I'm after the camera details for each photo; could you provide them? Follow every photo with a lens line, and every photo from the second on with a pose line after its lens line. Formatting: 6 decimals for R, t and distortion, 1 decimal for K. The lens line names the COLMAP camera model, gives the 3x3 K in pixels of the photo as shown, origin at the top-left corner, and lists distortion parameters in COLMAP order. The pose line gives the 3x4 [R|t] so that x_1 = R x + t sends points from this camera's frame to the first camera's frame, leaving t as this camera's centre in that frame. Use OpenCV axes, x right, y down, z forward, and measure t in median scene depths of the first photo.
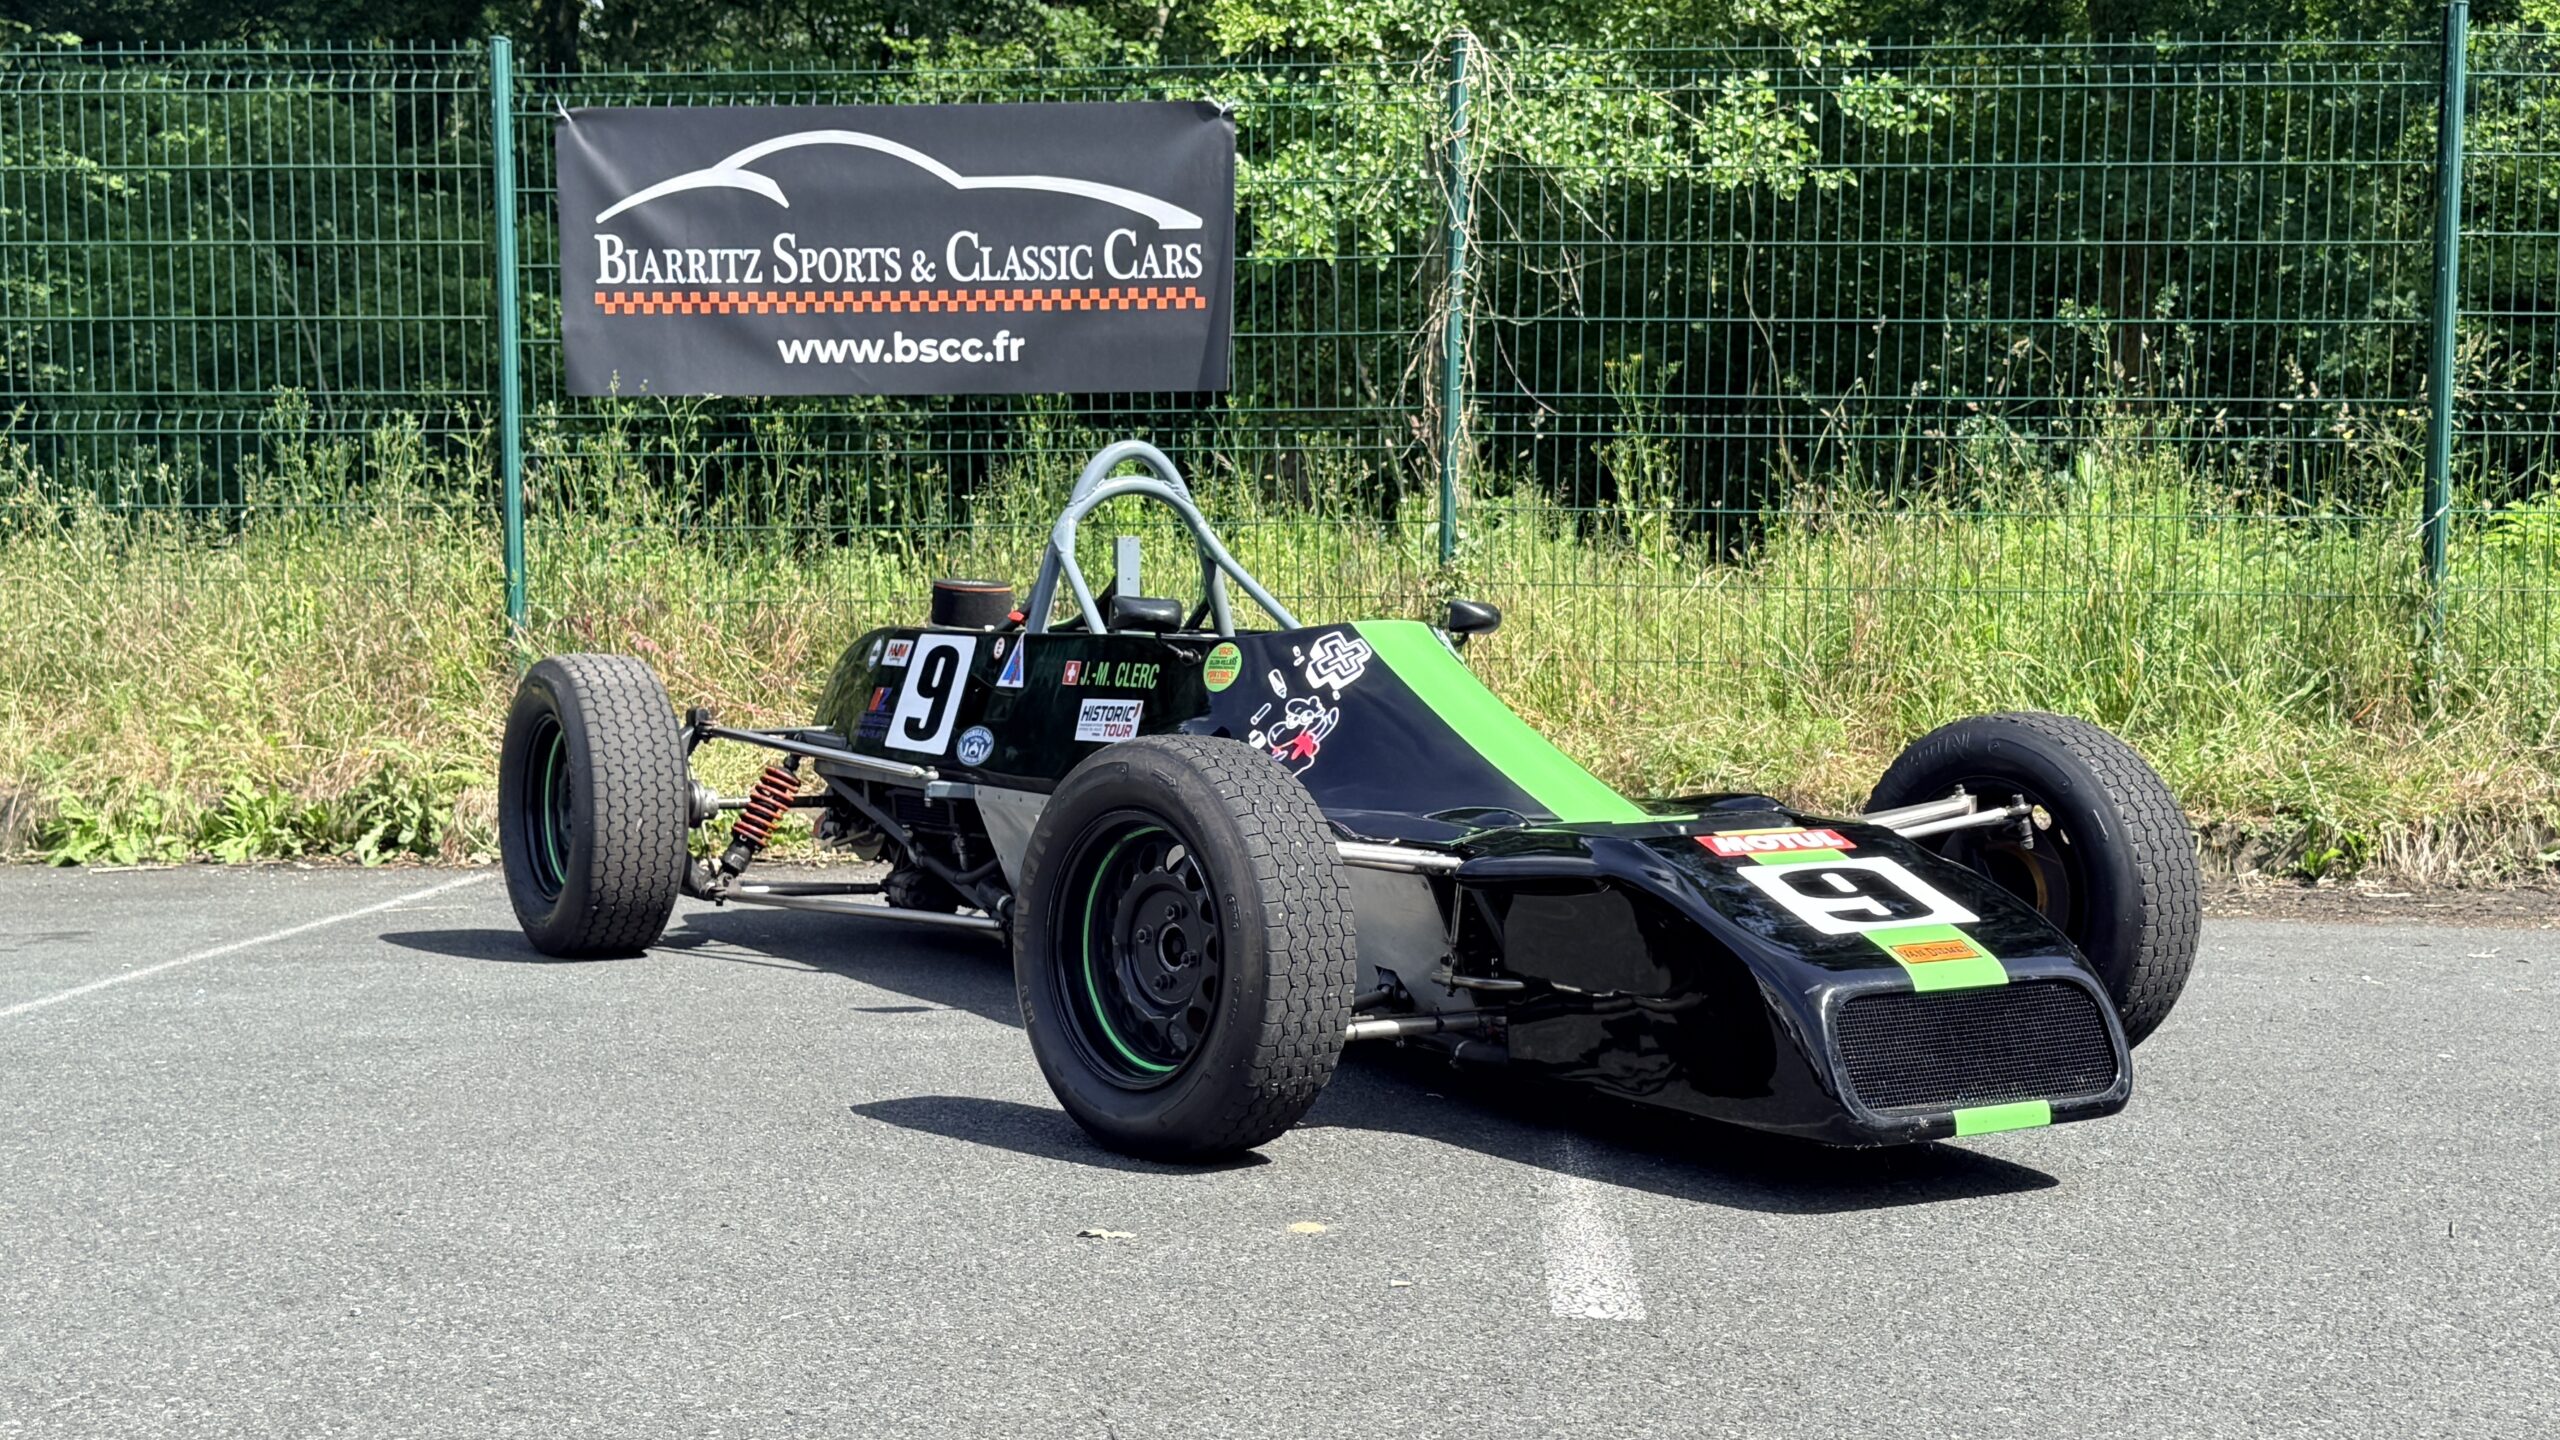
lens RADIAL K [[3369.6, 0, 1280.0], [0, 3369.6, 720.0], [0, 0, 1]] dist [0.150418, -0.040058]
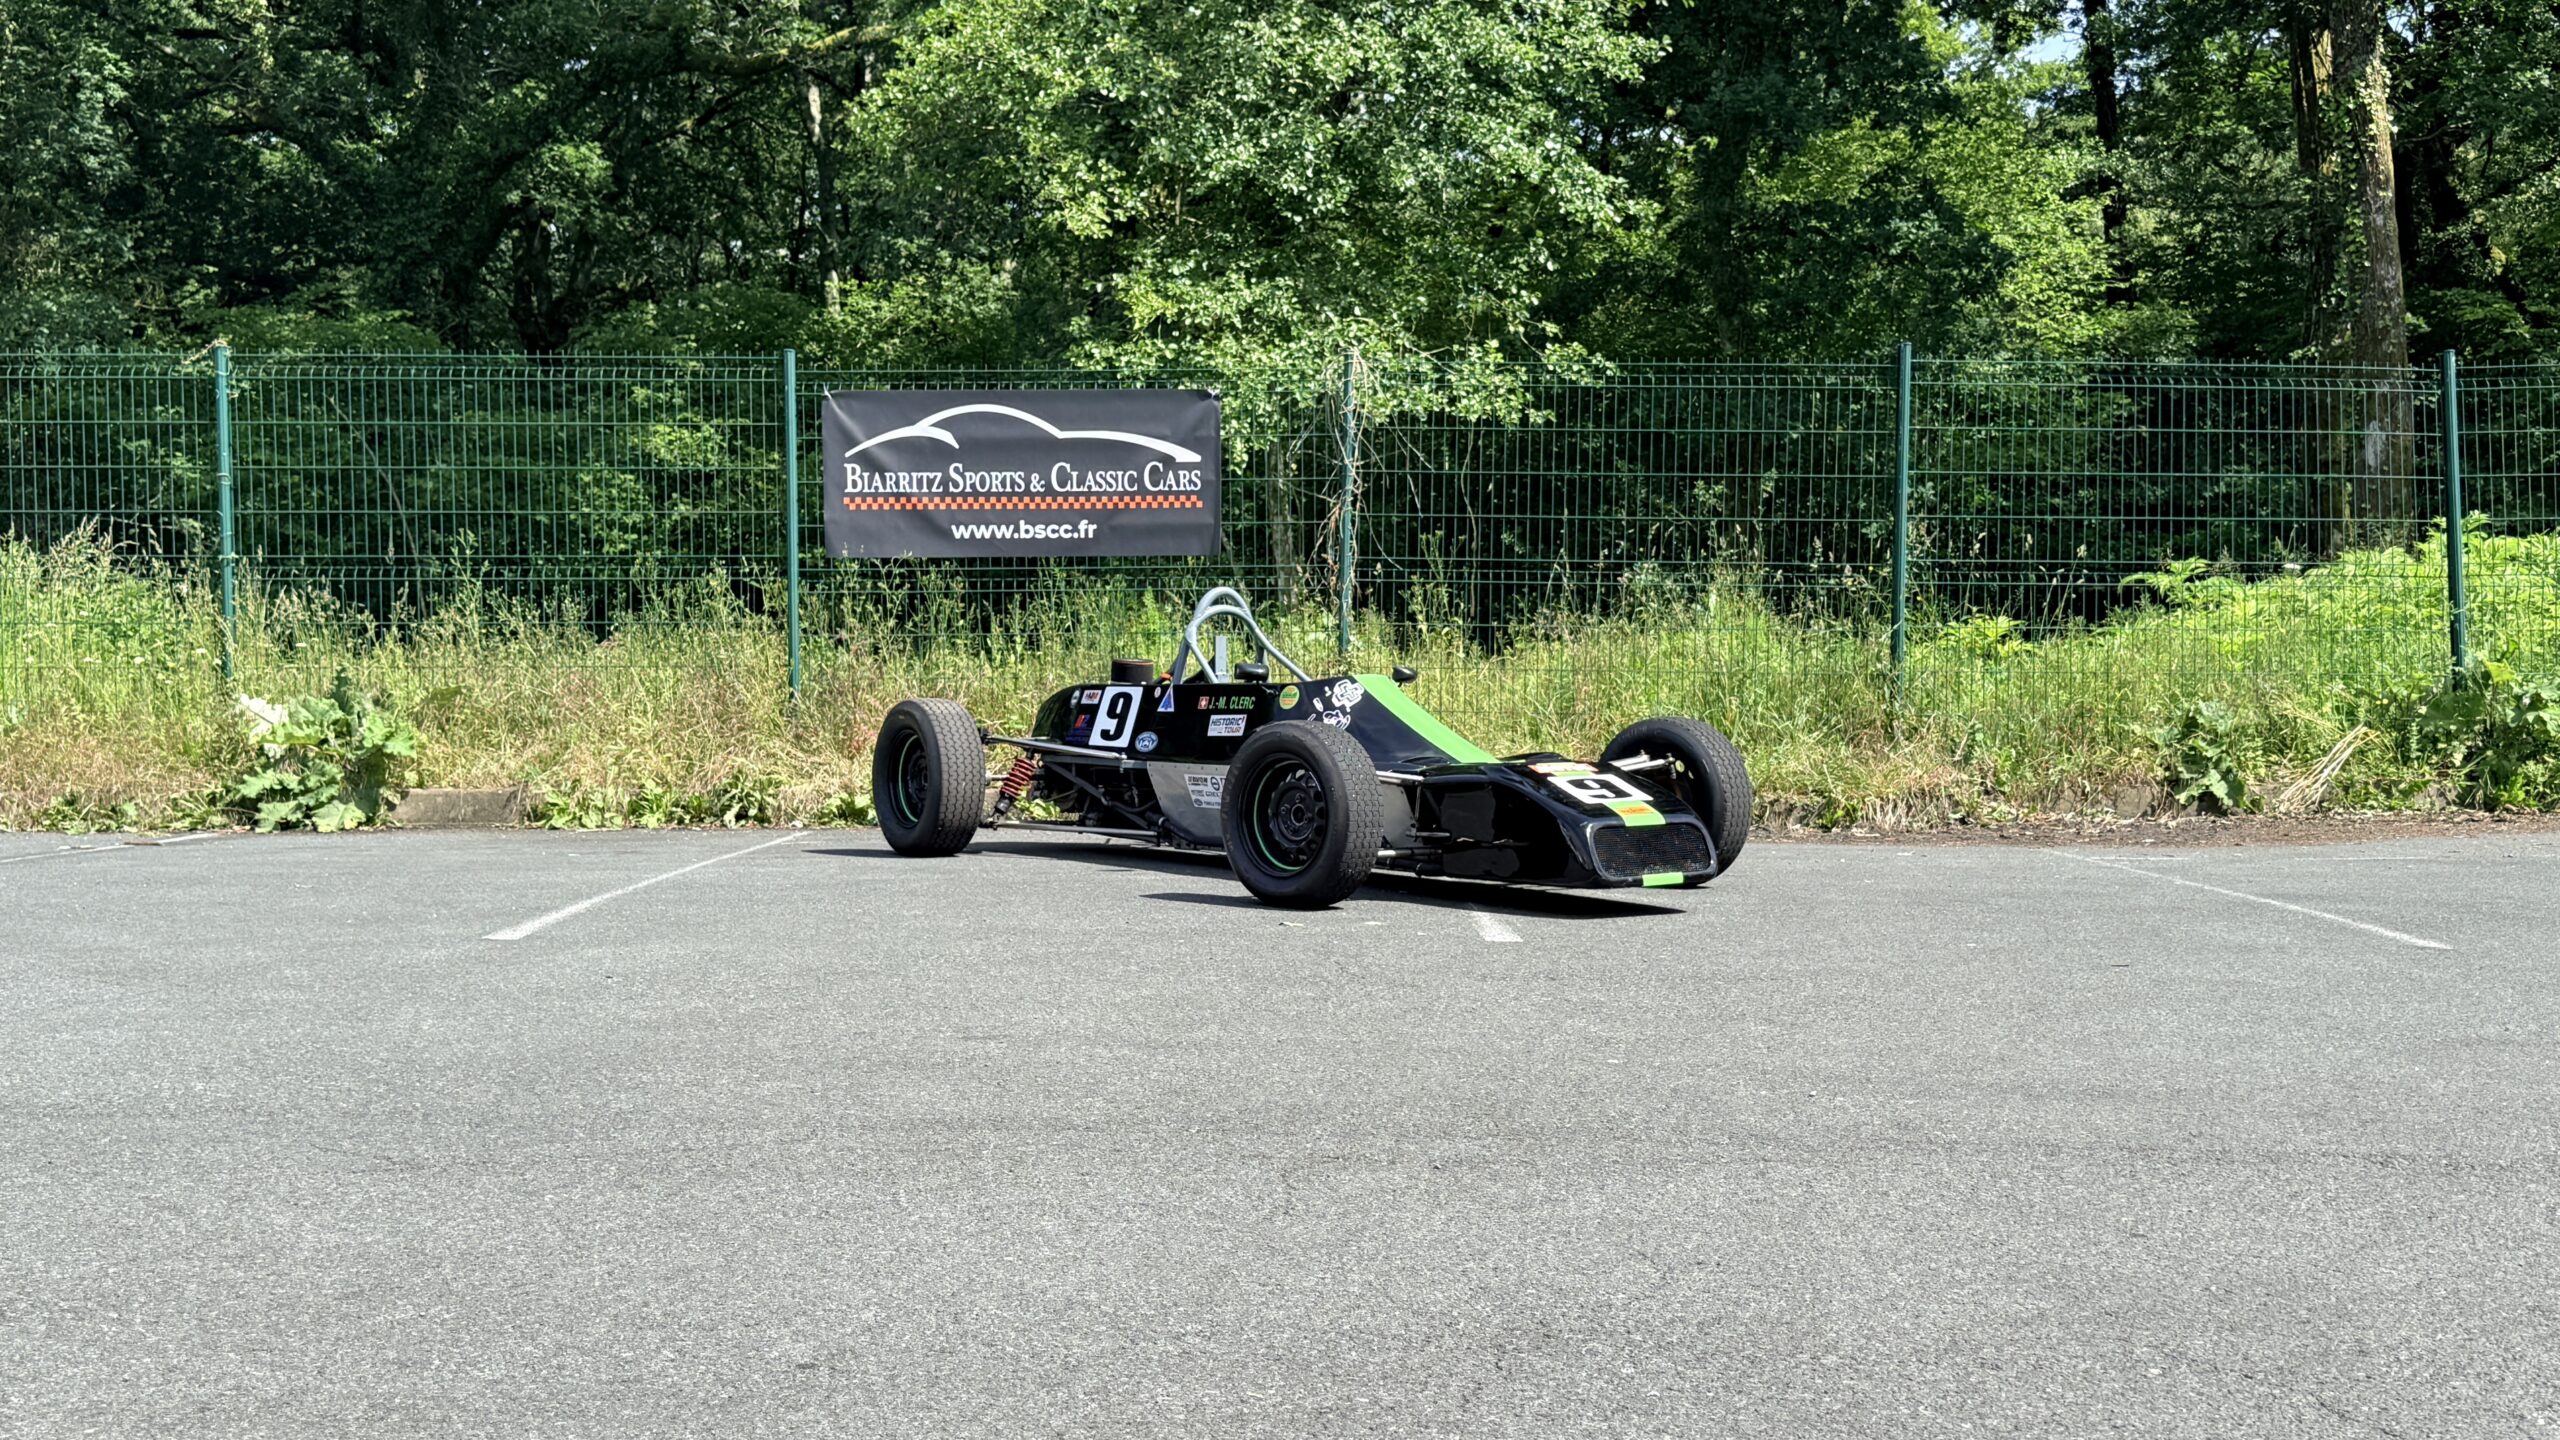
lens RADIAL K [[2711.5, 0, 1280.0], [0, 2711.5, 720.0], [0, 0, 1]] dist [0.155408, -0.008512]
pose [[0.997001, -0.001840, 0.077368, -0.090467], [0.004234, 0.999517, -0.030788, 0.029327], [-0.077274, 0.031024, 0.996527, -0.381486]]
